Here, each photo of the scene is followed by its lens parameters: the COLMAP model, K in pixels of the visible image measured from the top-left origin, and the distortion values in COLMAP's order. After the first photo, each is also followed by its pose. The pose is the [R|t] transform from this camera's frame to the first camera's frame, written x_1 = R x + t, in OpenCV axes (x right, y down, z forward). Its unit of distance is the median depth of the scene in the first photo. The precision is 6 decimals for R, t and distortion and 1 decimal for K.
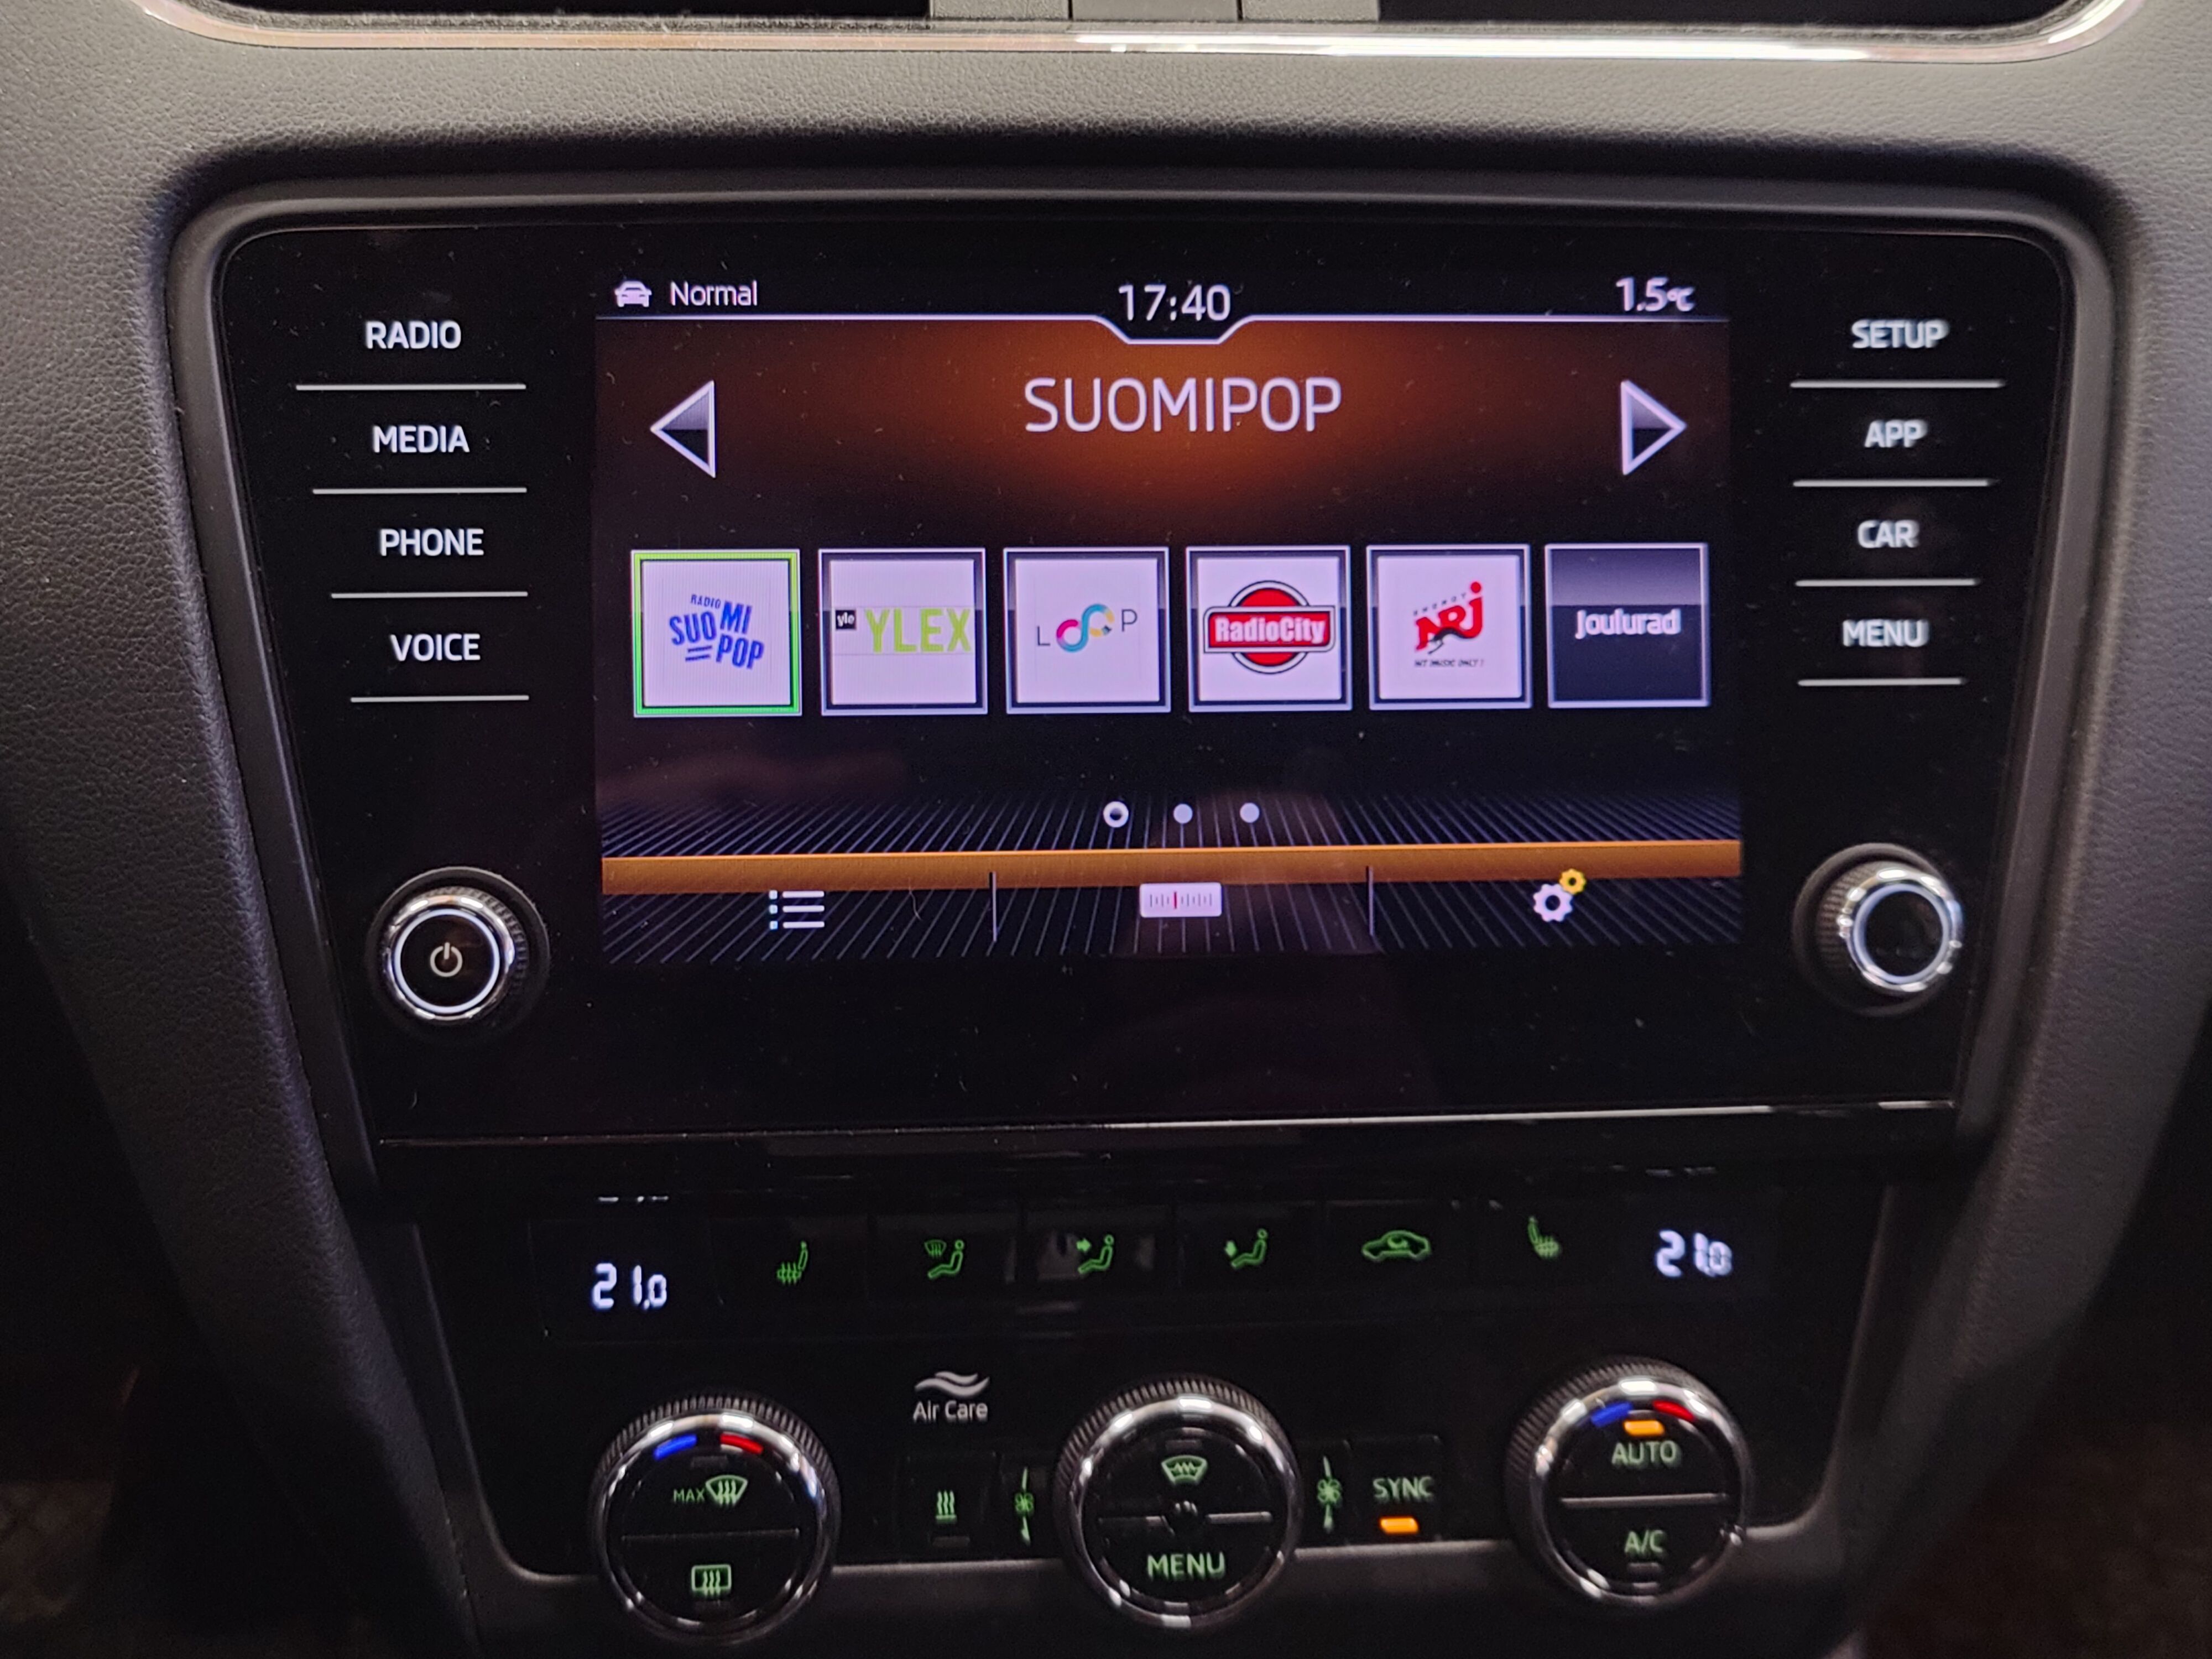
lens RADIAL K [[2602.4, 0, 1109.6], [0, 2602.4, 828.6], [0, 0, 1]] dist [-0.044797, 0.000000]
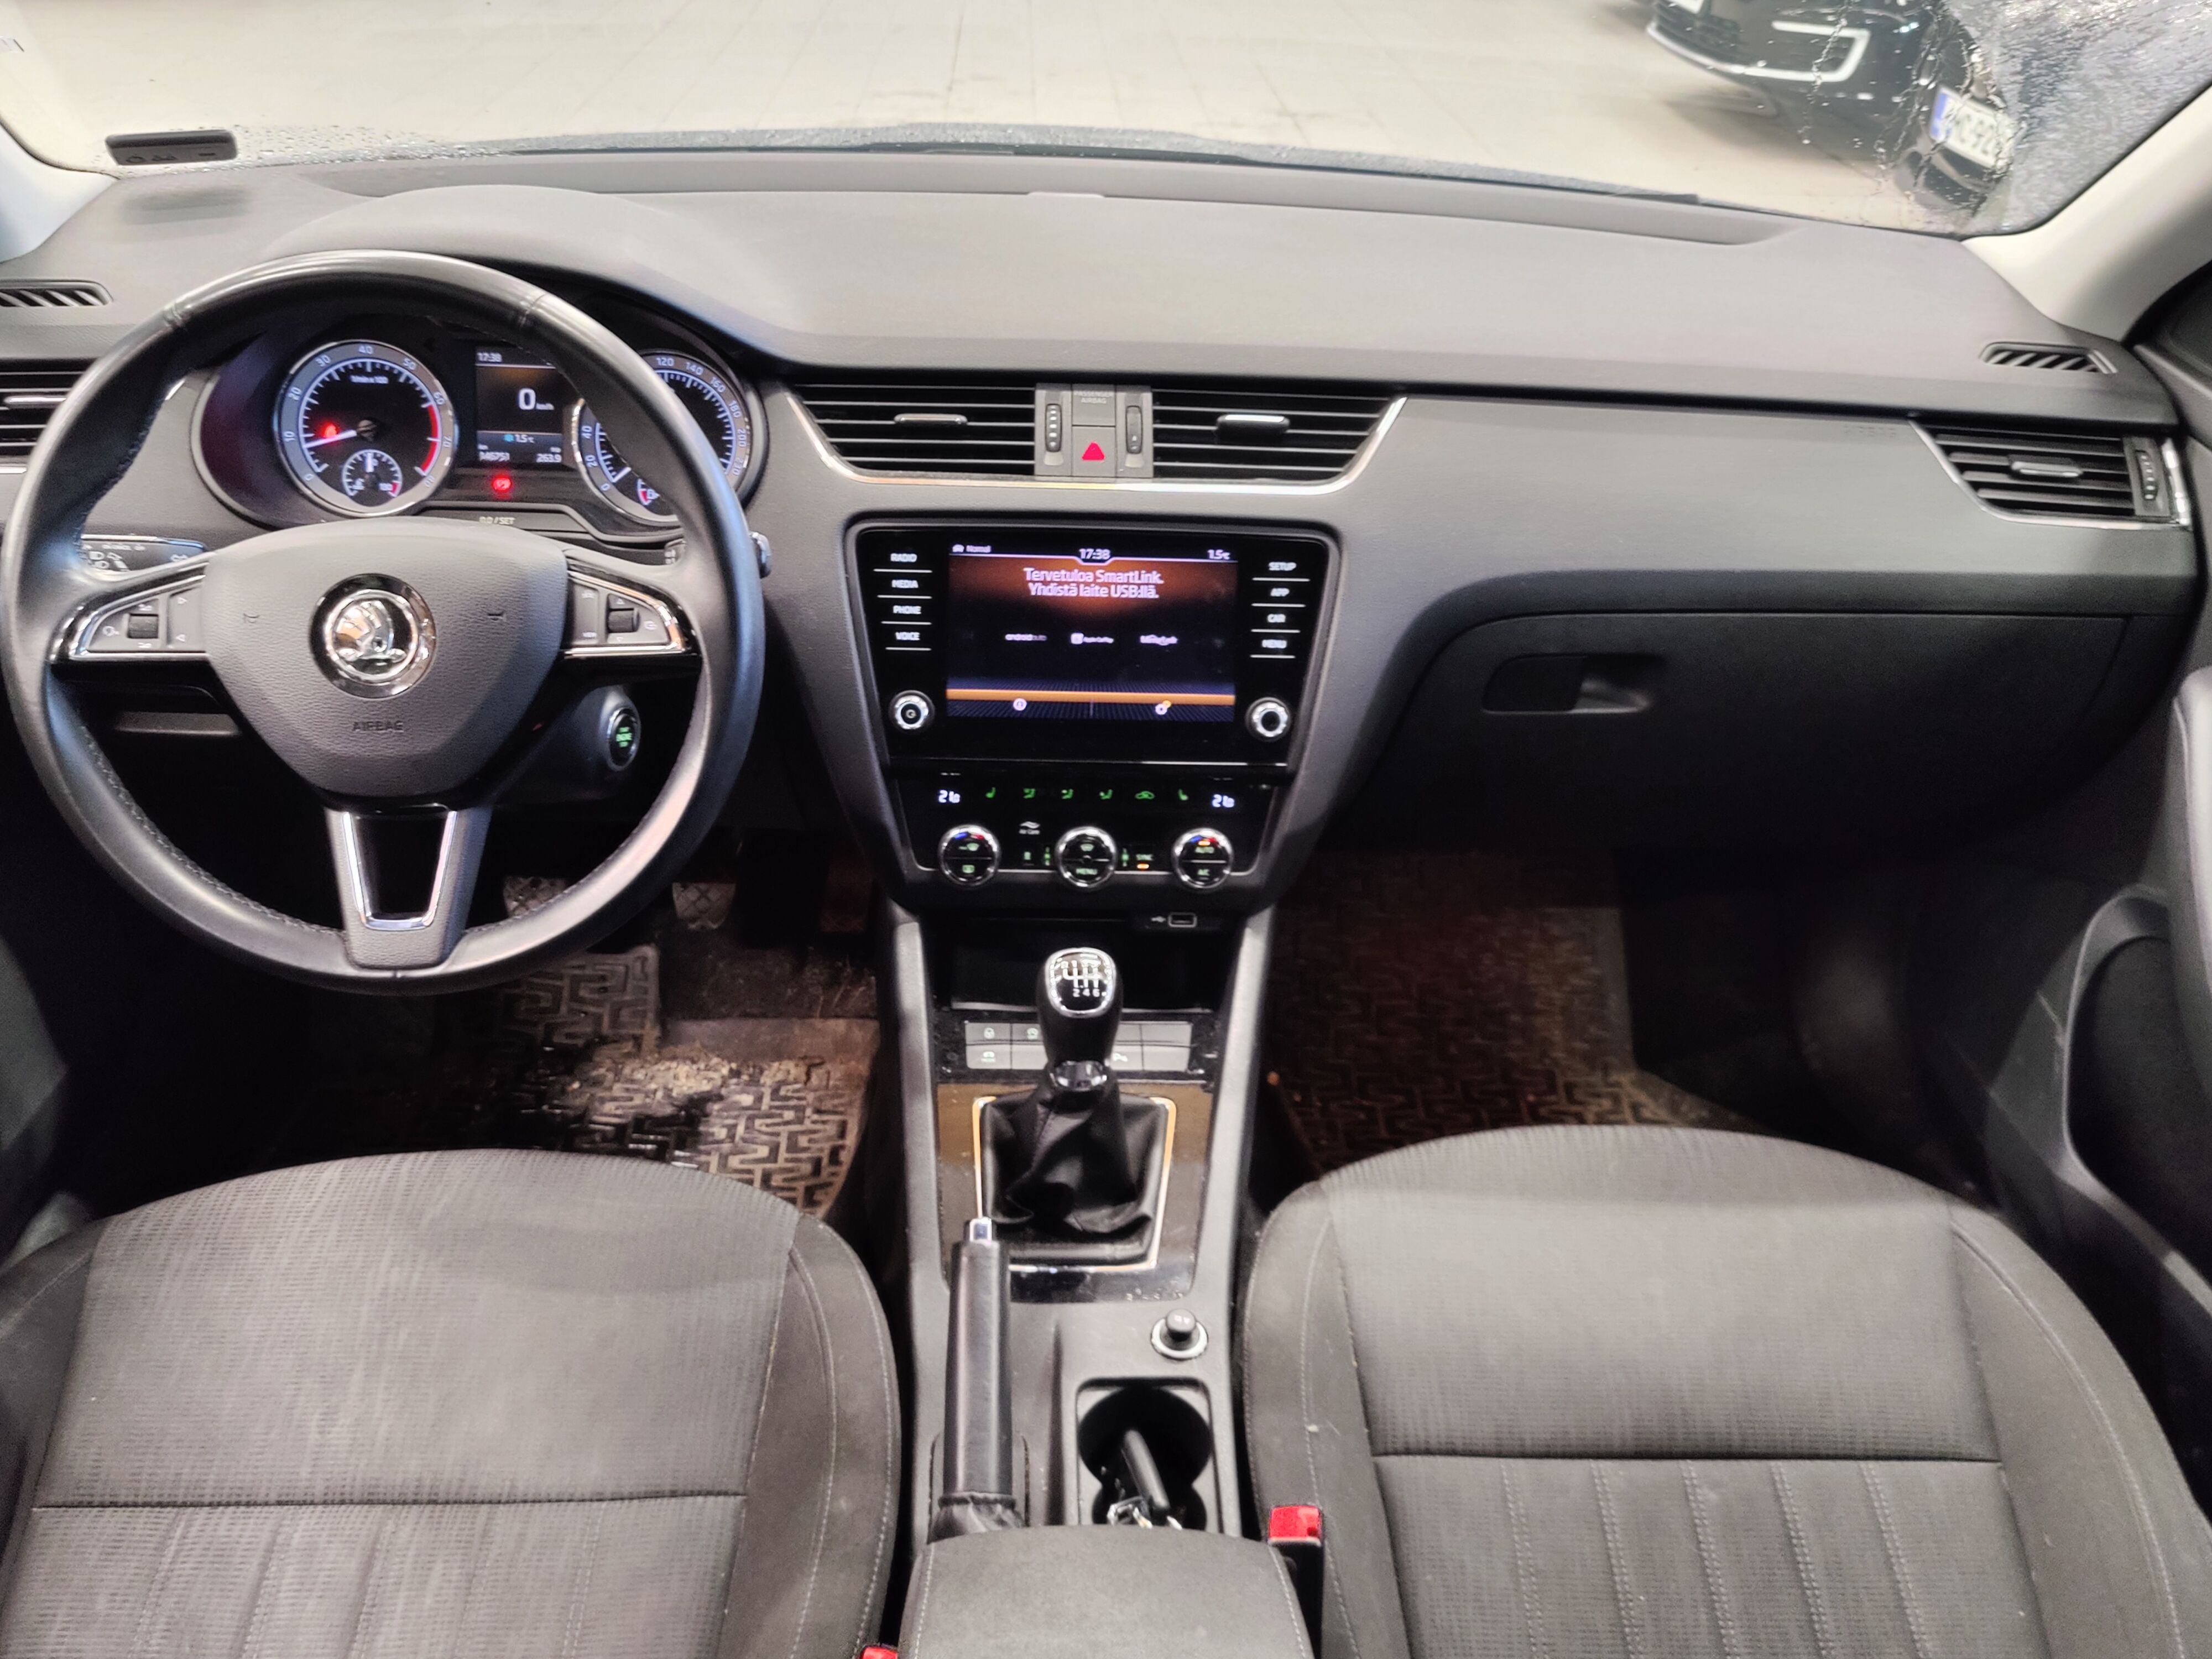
lens RADIAL K [[2486.0, 0, 1114.7], [0, 2486.0, 808.7], [0, 0, 1]] dist [0.120050, 0.000000]
pose [[0.997790, 0.042121, -0.051395, 0.262886], [-0.036149, 0.993044, 0.112054, -0.240404], [0.055758, -0.109948, 0.992372, -2.759338]]
